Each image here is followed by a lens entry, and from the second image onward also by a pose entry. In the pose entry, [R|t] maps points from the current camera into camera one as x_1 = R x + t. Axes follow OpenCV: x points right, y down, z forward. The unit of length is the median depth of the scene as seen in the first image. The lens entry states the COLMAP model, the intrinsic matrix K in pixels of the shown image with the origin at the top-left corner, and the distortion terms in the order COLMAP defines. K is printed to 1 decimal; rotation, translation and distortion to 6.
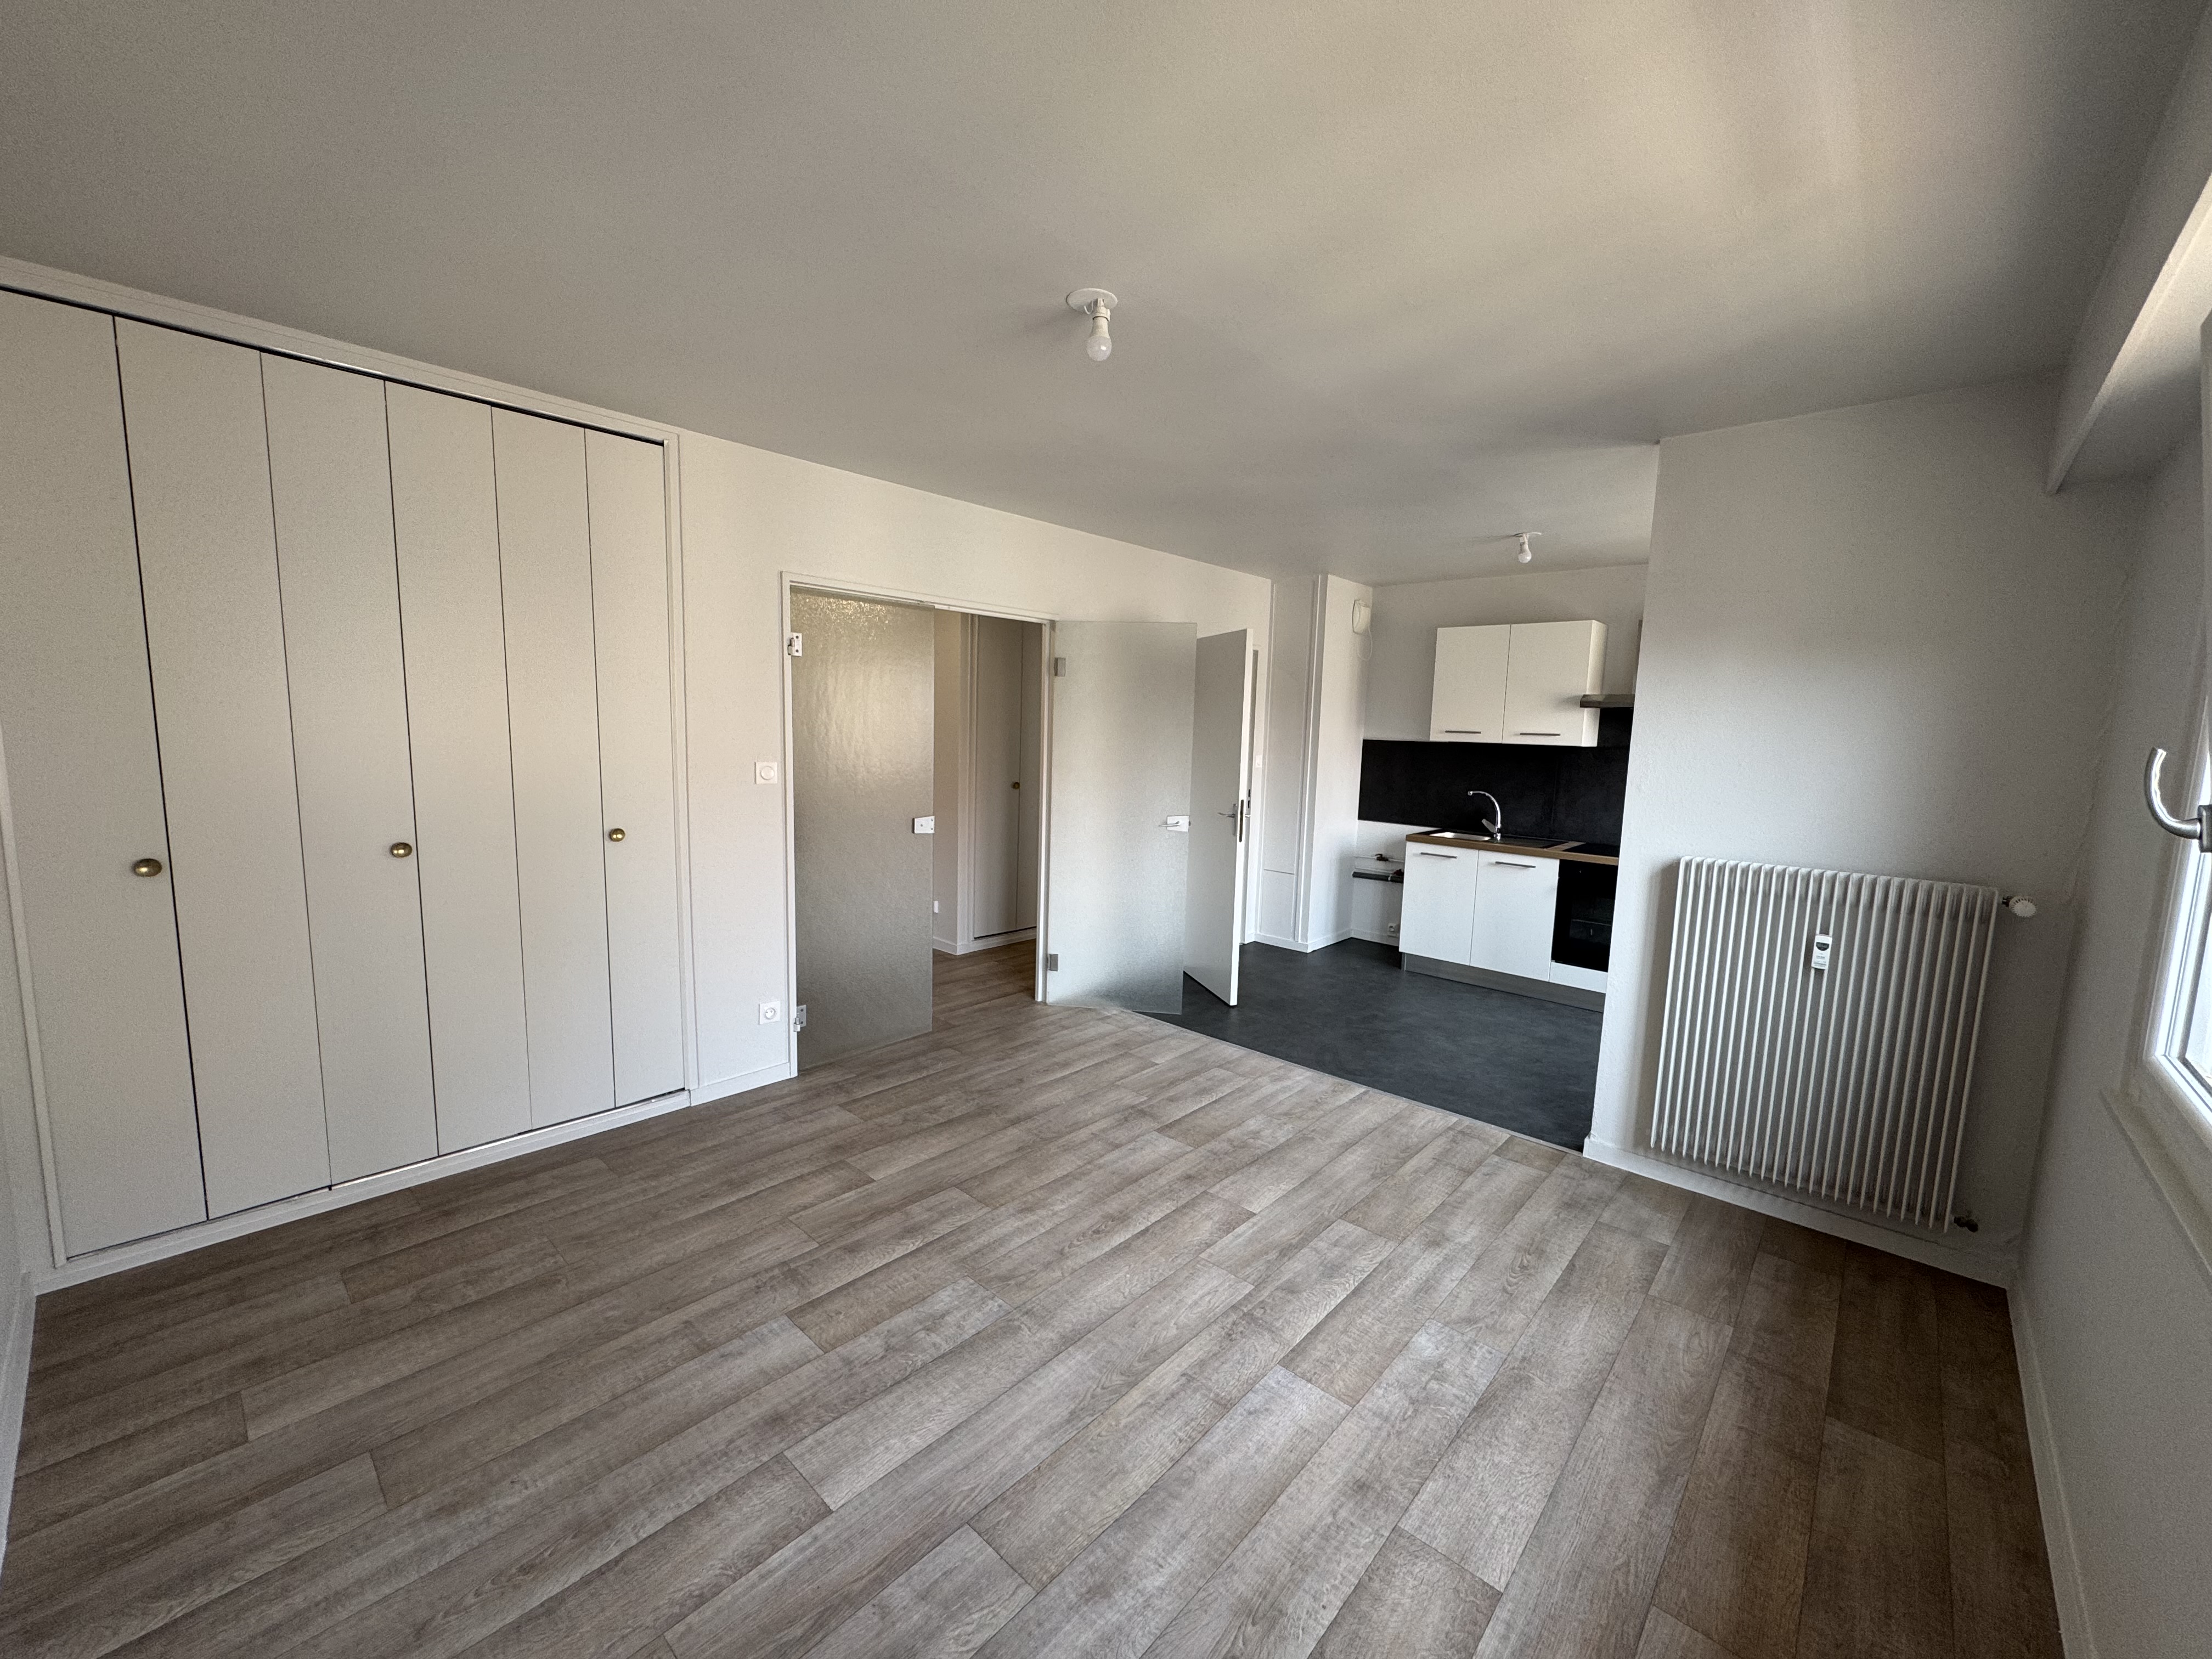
lens RADIAL K [[881.9, 0, 1109.9], [0, 881.9, 830.9], [0, 0, 1]] dist [-0.002388, 0.000453]
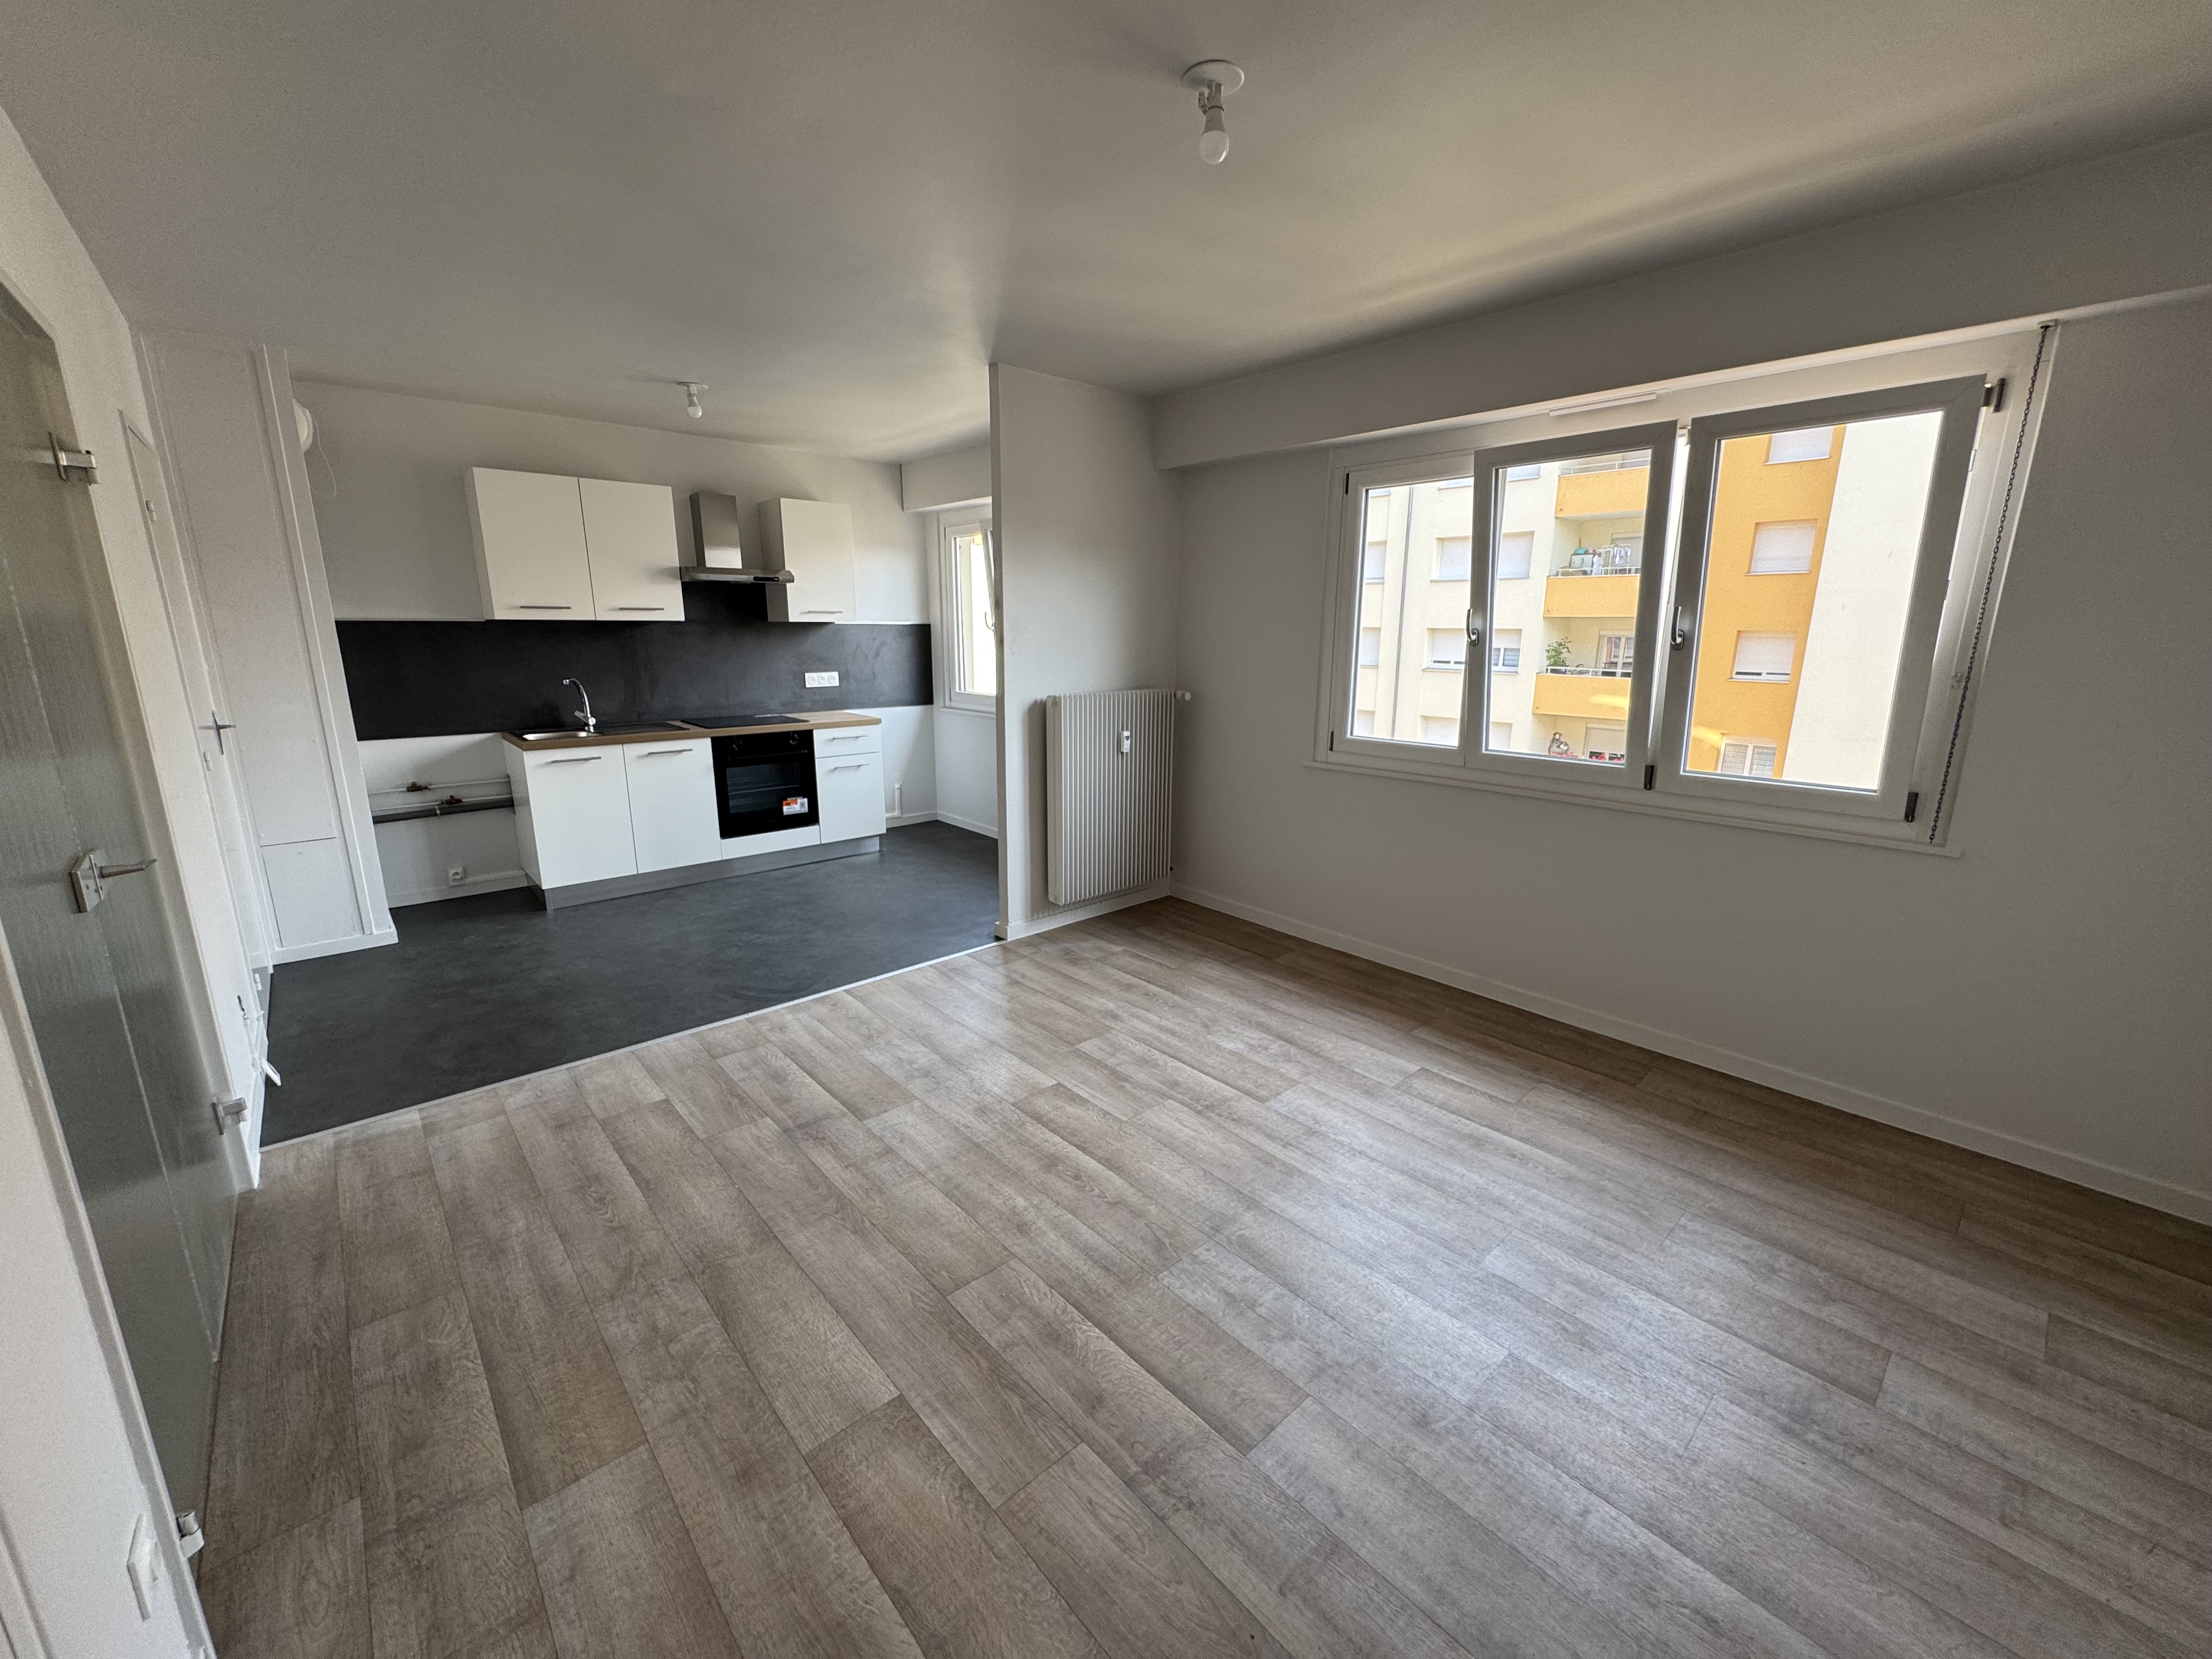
lens RADIAL K [[881.9, 0, 1104.1], [0, 881.9, 828.9], [0, 0, 1]] dist [-0.002388, 0.000453]
pose [[0.103677, -0.253905, 0.961656, -0.811837], [0.118216, 0.963159, 0.241557, -0.106492], [-0.987561, 0.088639, 0.129873, 0.846993]]
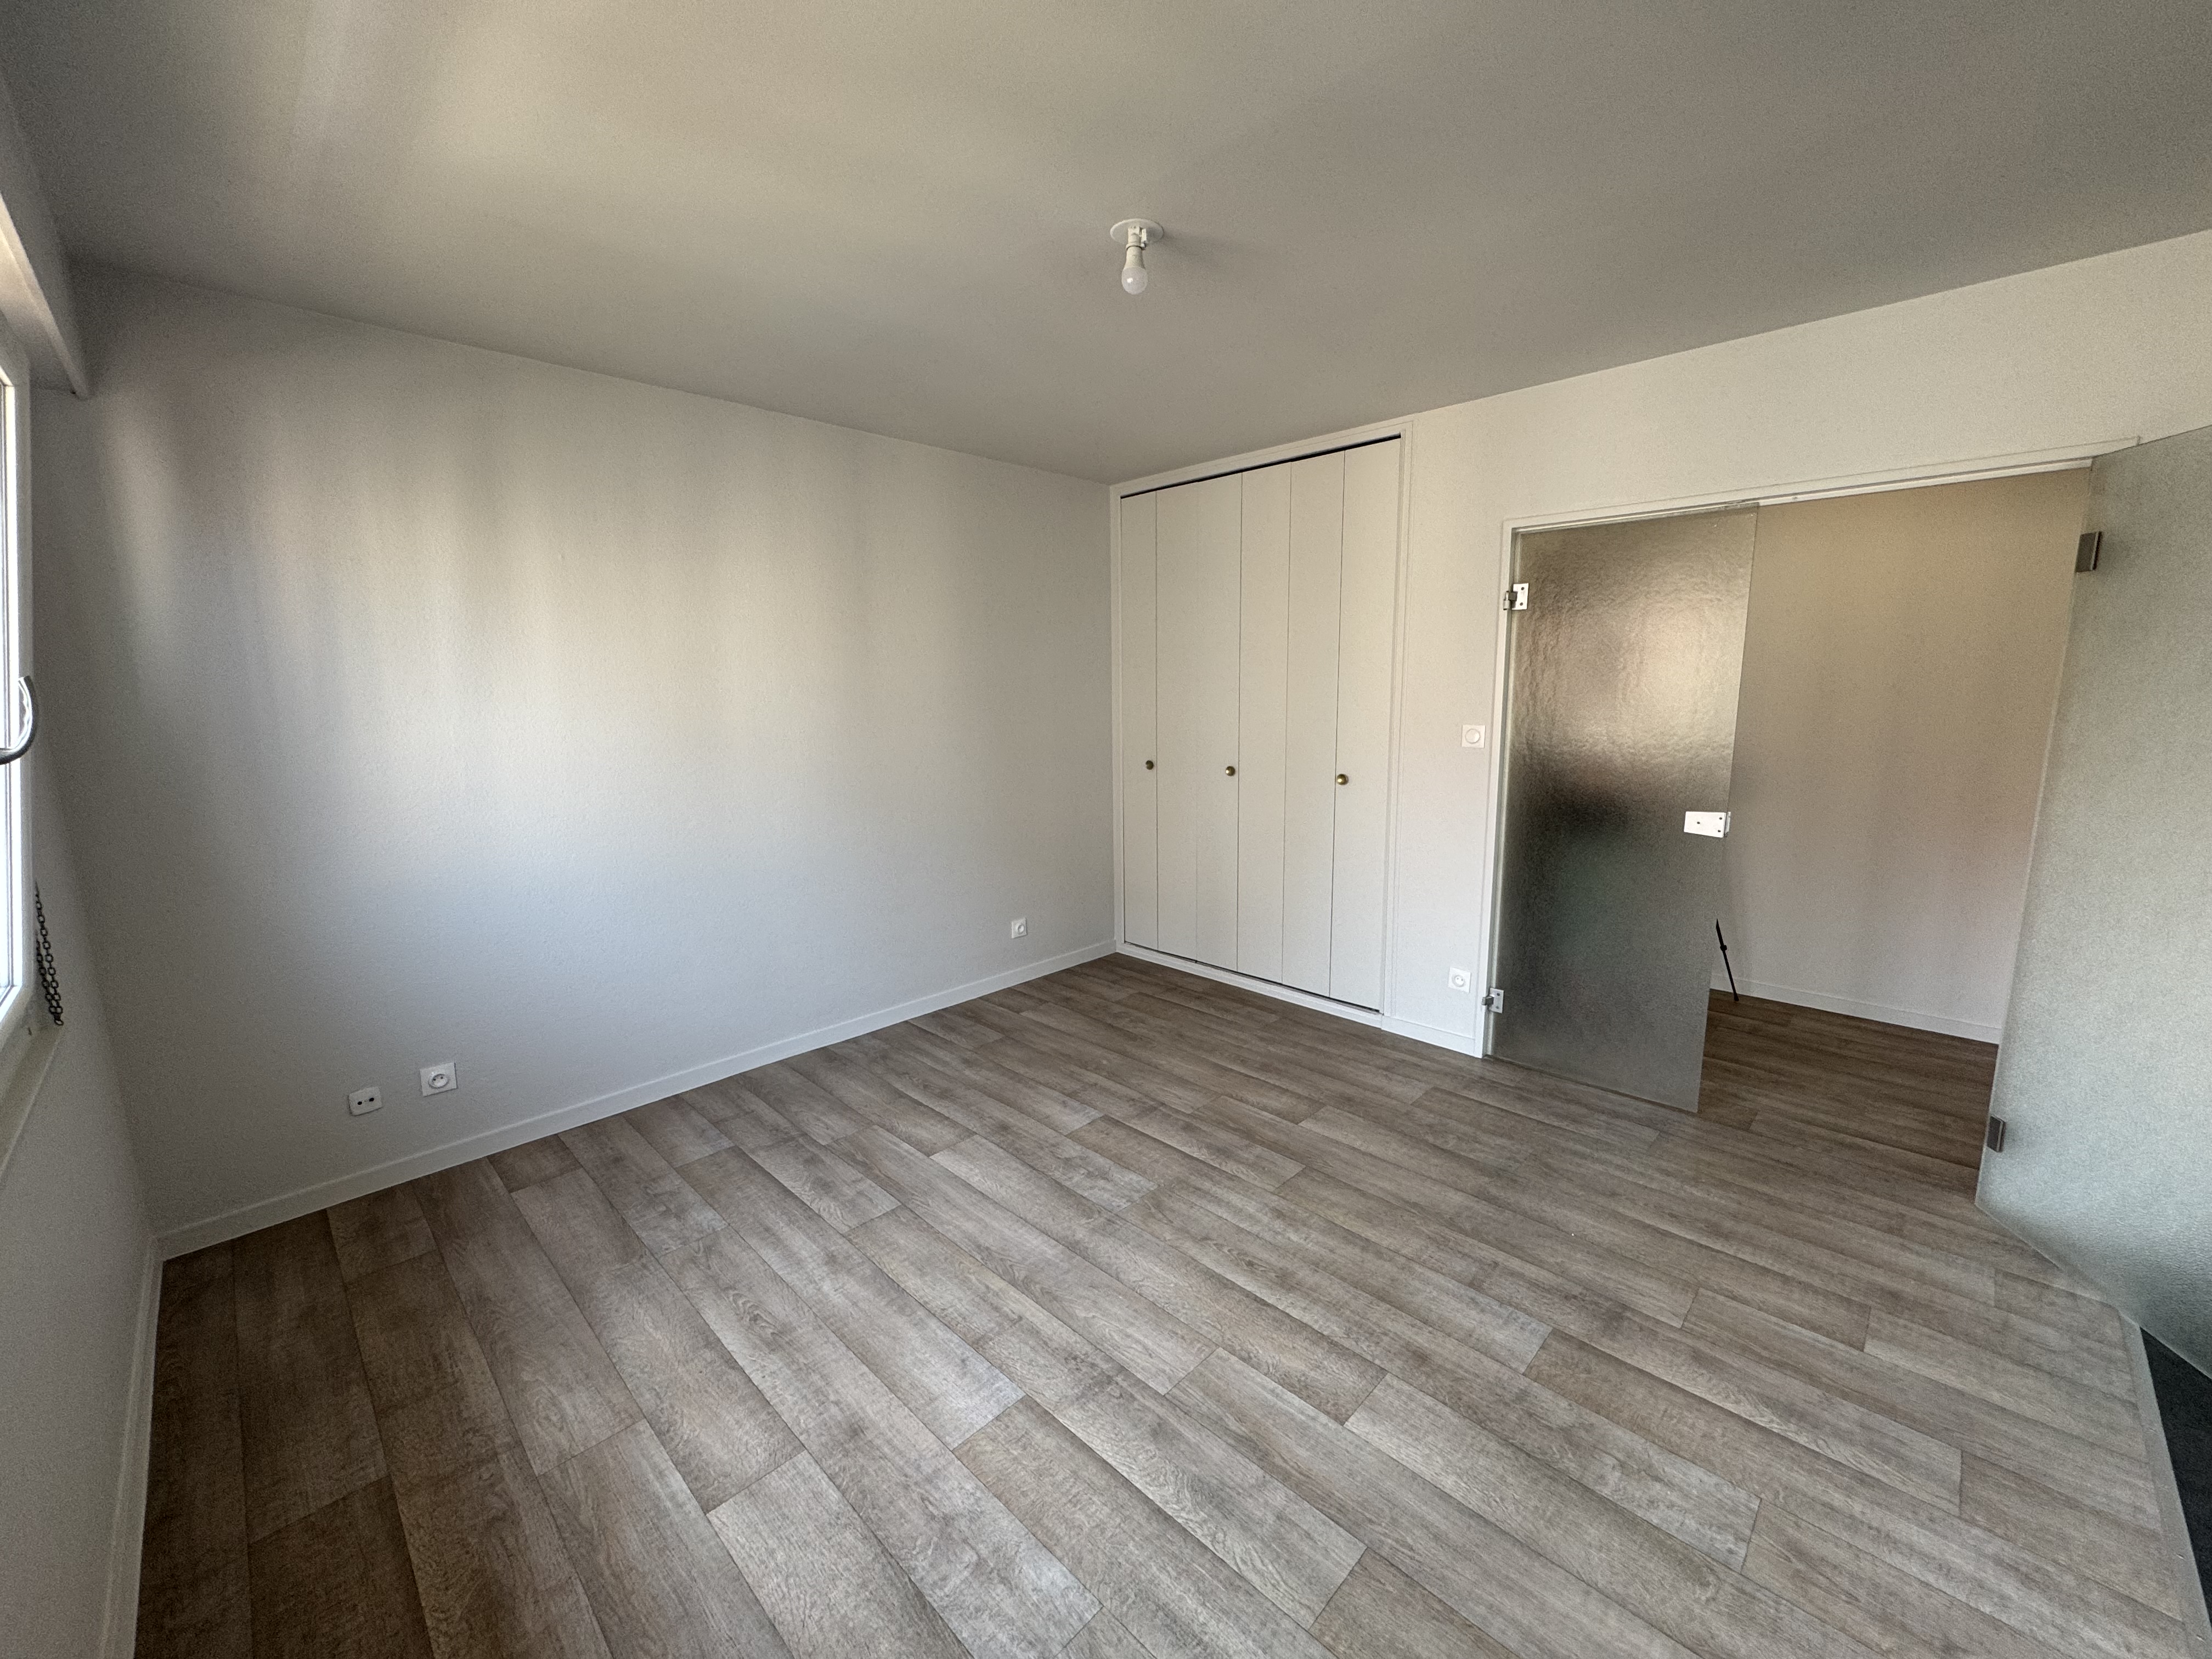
lens RADIAL K [[881.9, 0, 1100.4], [0, 881.9, 823.4], [0, 0, 1]] dist [-0.002388, 0.000453]
pose [[-0.045673, 0.129752, -0.990494, 0.819795], [-0.111888, 0.984625, 0.134142, -0.074958], [0.992671, 0.116951, -0.030453, 0.852116]]
